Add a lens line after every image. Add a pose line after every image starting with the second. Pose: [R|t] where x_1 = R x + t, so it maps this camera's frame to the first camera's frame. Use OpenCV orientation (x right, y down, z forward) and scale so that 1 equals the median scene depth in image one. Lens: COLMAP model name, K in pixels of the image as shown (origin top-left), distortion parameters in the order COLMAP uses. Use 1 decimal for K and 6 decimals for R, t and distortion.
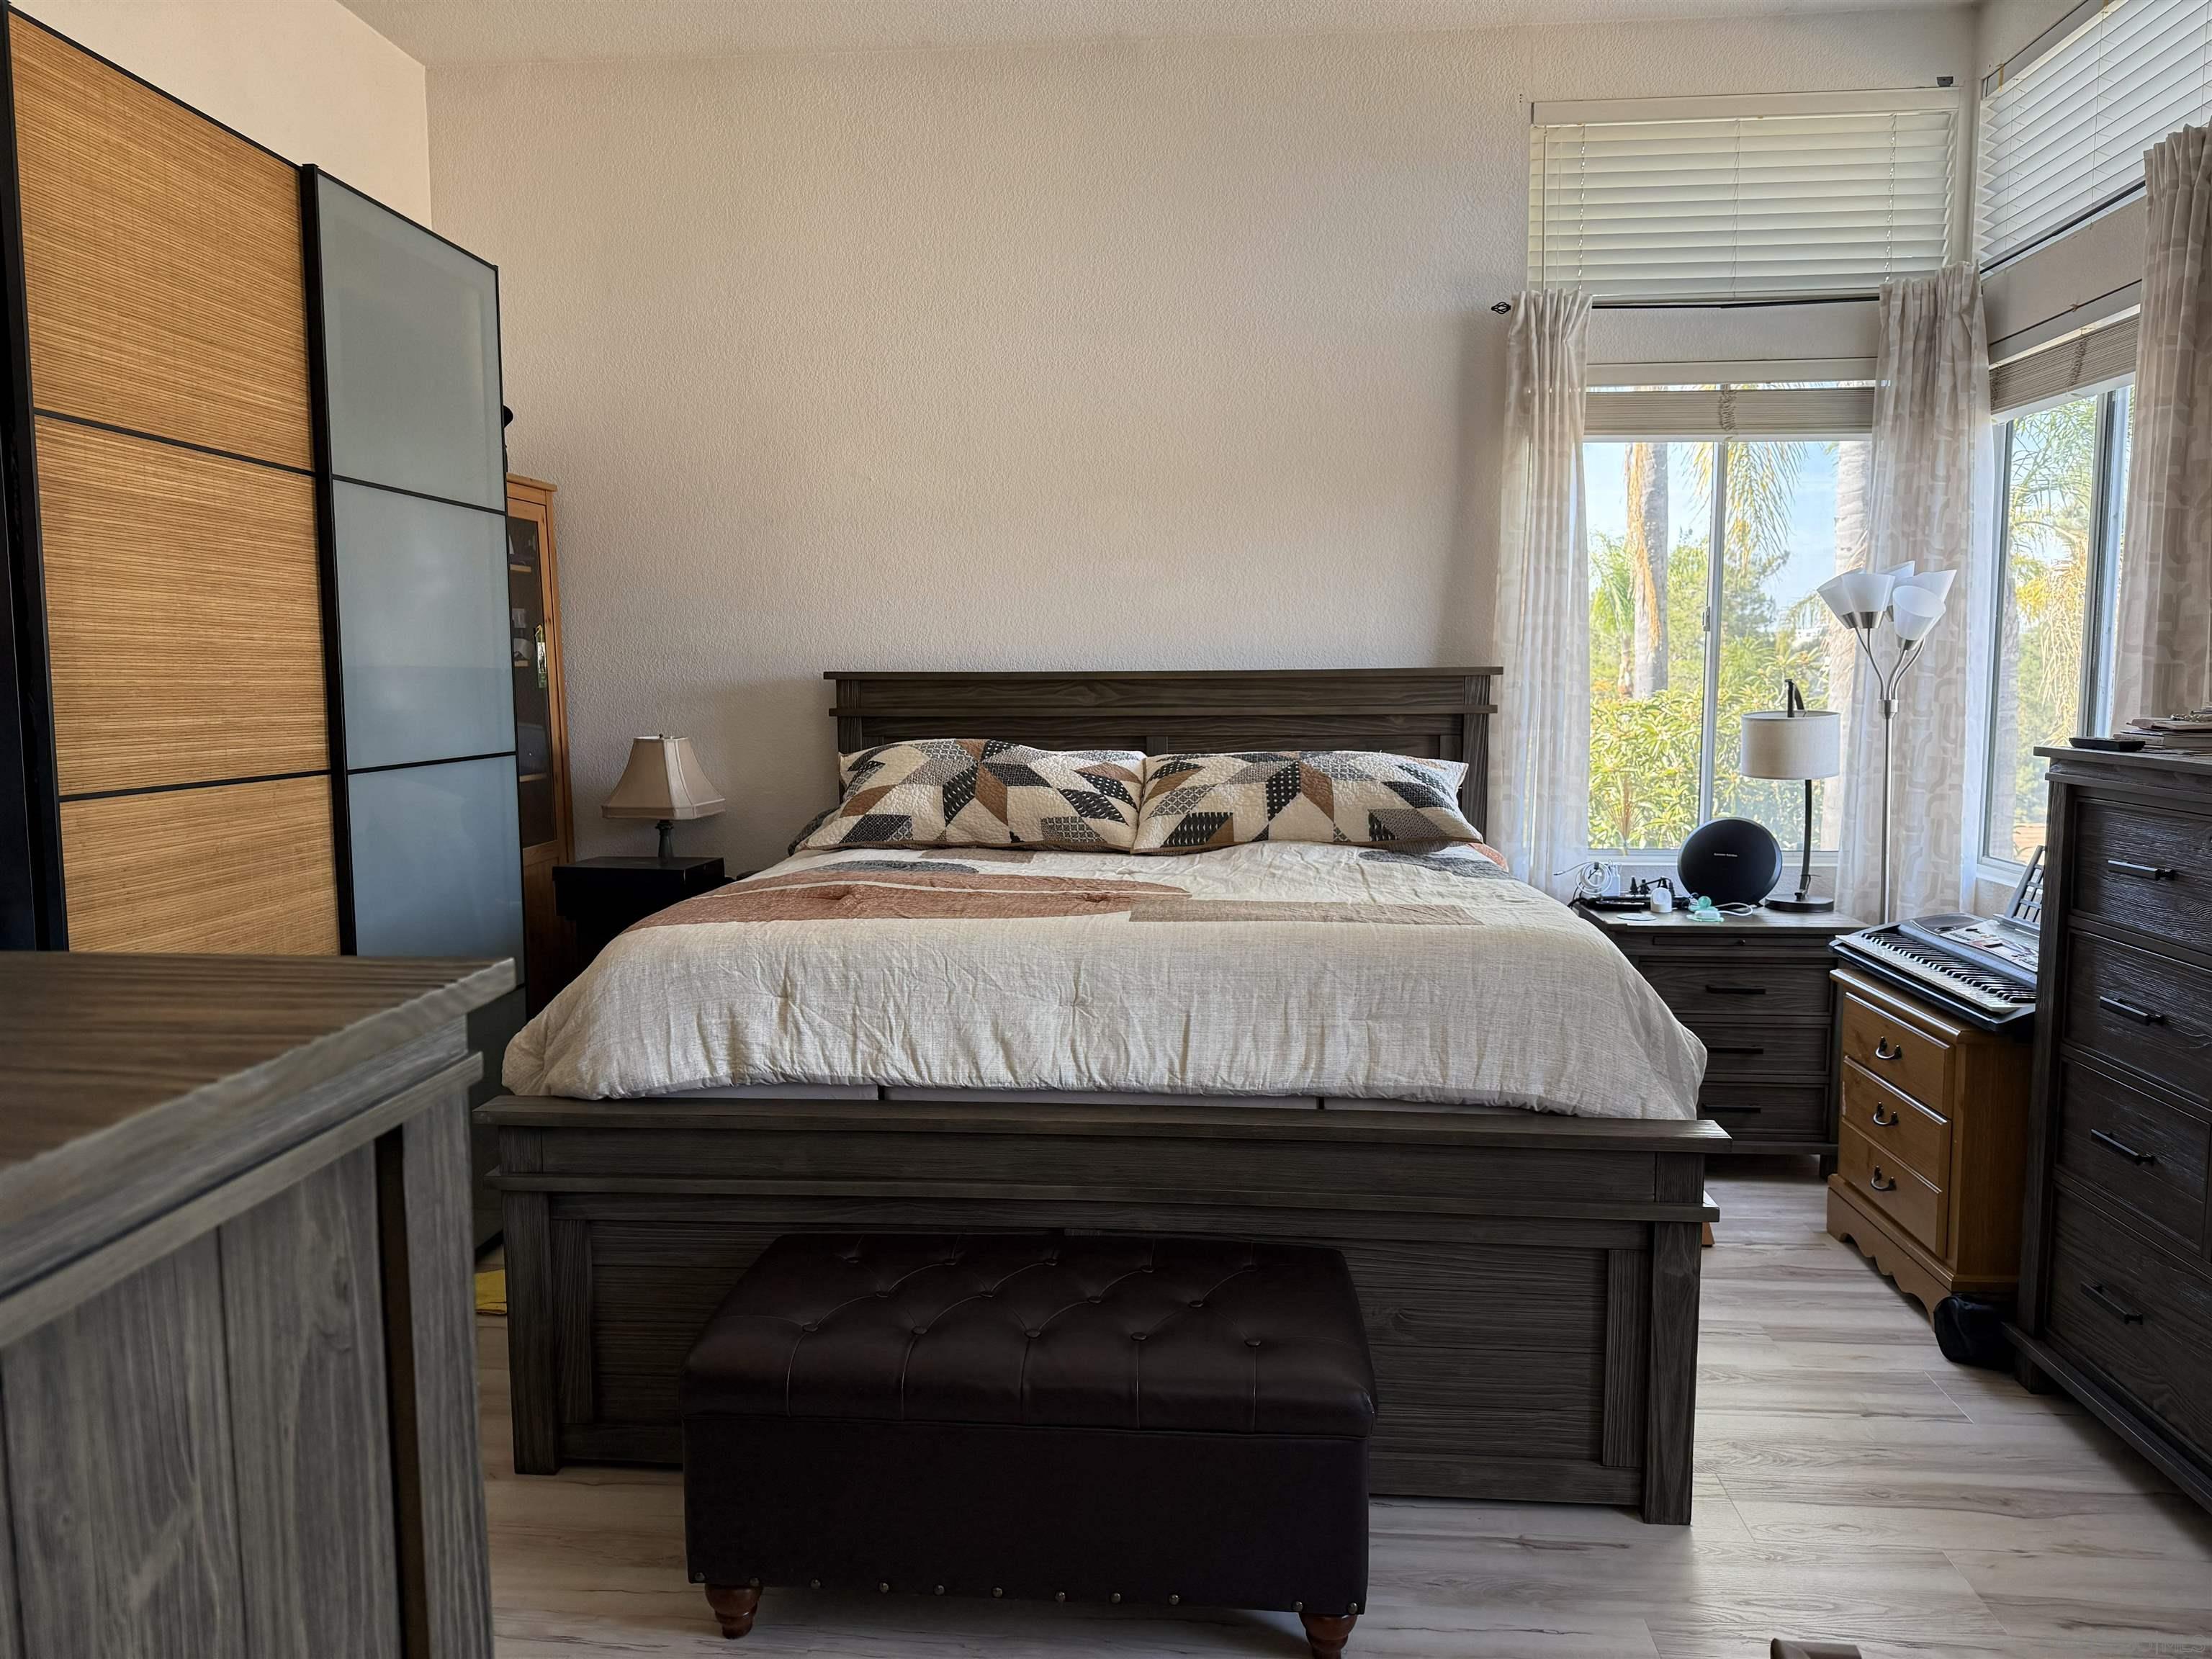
lens RADIAL K [[1541.6, 0, 1108.3], [0, 1541.6, 829.0], [0, 0, 1]] dist [0.041716, -0.027204]
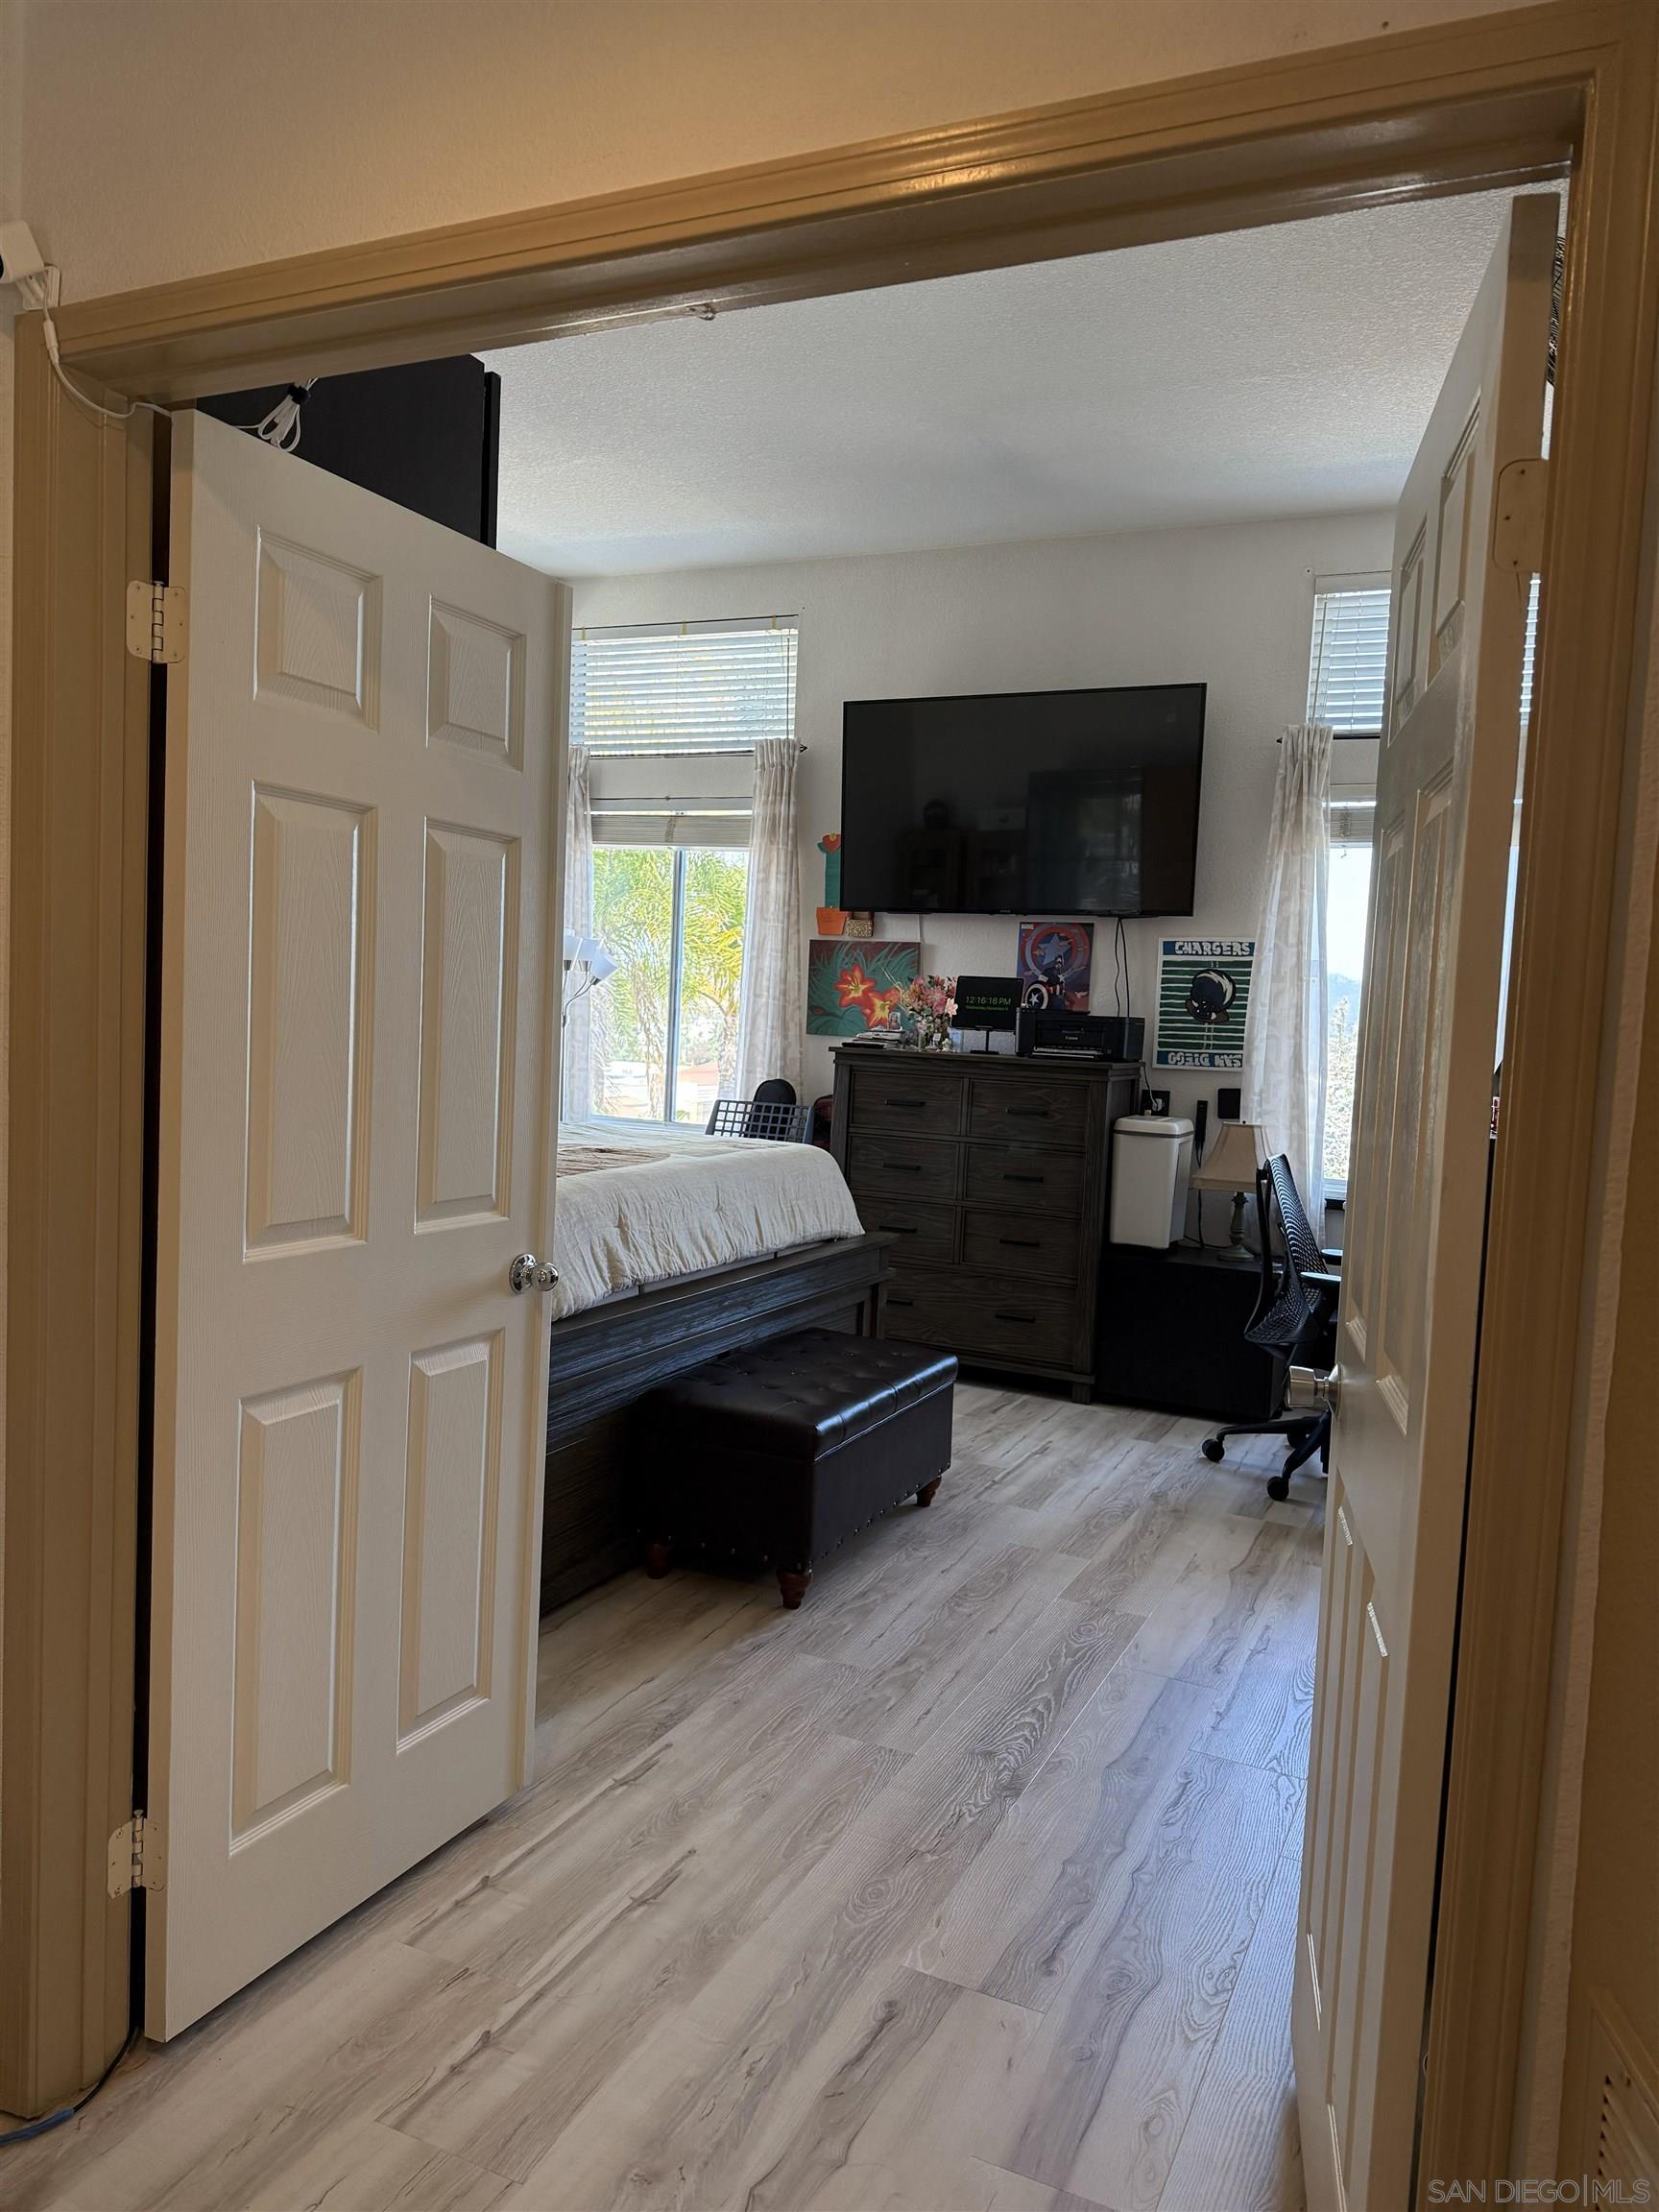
lens RADIAL K [[1541.6, 0, 834.0], [0, 1541.6, 1111.4], [0, 0, 1]] dist [0.041716, -0.027204]
pose [[0.341489, -0.038840, 0.939083, -1.413747], [0.046305, 0.998628, 0.024465, -0.019121], [-0.938744, 0.035130, 0.342819, 0.338802]]
